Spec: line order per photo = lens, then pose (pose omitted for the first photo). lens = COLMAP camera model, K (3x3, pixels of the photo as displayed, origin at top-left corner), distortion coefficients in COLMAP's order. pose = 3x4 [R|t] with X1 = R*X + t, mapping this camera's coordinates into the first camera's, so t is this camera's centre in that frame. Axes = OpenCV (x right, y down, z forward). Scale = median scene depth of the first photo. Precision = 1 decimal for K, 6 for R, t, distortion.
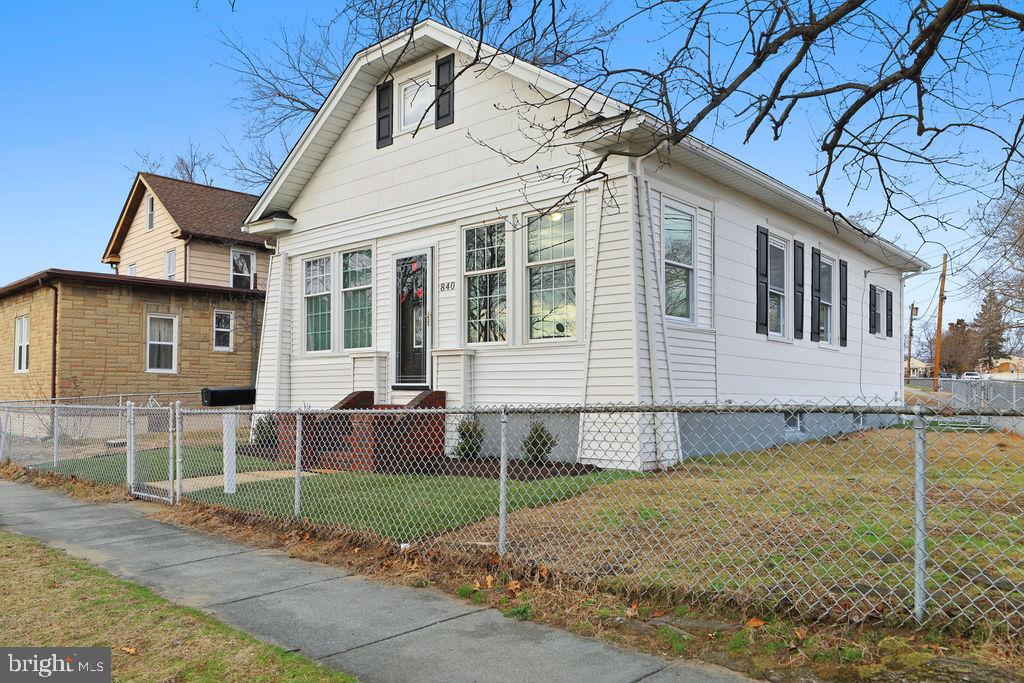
lens RADIAL K [[739.8, 0, 512.0], [0, 739.8, 341.5], [0, 0, 1]] dist [-0.004393, -0.000465]
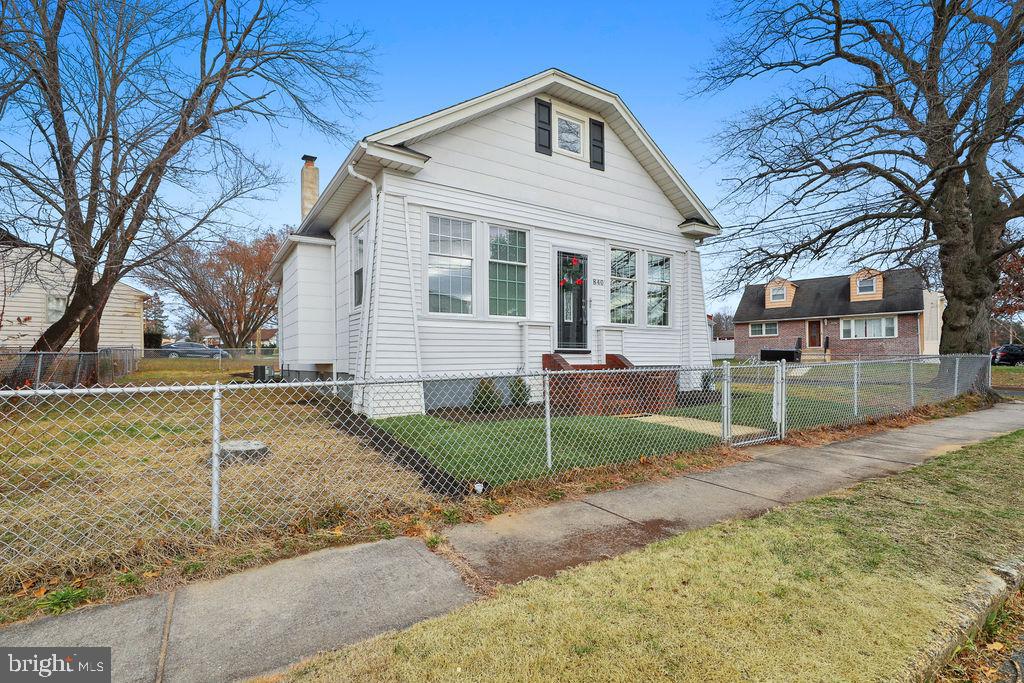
lens RADIAL K [[470.6, 0, 512.0], [0, 470.6, 341.5], [0, 0, 1]] dist [-0.000007, -0.000001]
pose [[0.272128, 0.033115, 0.961691, -0.954096], [-0.063658, 0.997838, -0.016346, 0.063199], [-0.960153, -0.056771, 0.273648, 0.849753]]
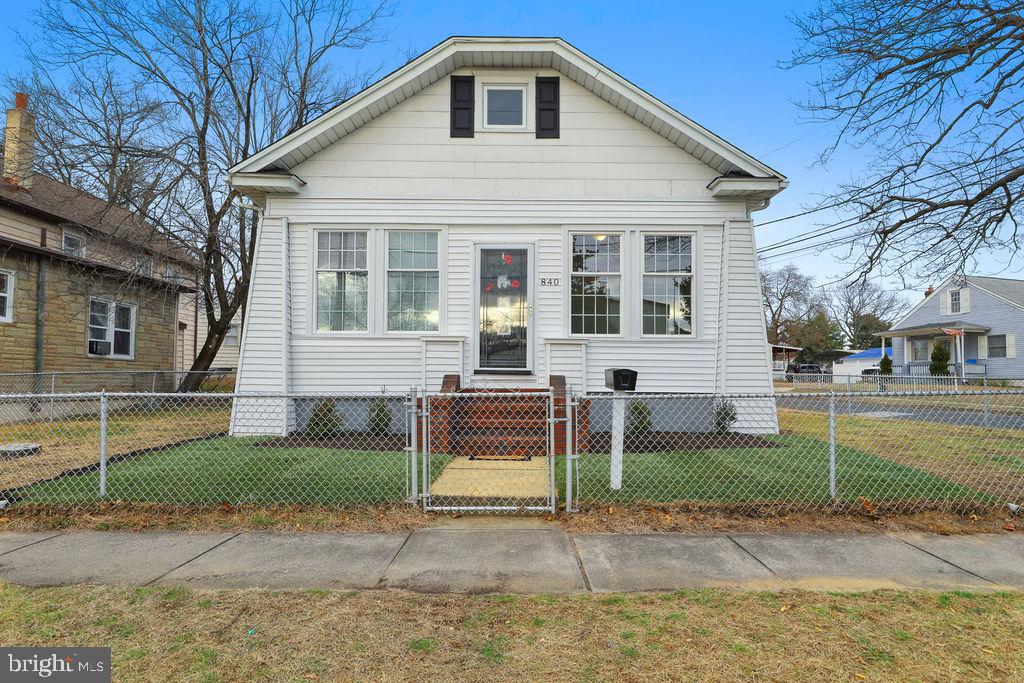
lens RADIAL K [[525.2, 0, 512.0], [0, 525.2, 341.5], [0, 0, 1]] dist [-0.001494, -0.000575]
pose [[0.748393, 0.051815, 0.661229, -0.609463], [-0.052005, 0.998459, -0.019380, 0.031641], [-0.661214, -0.019884, 0.749934, 0.416066]]
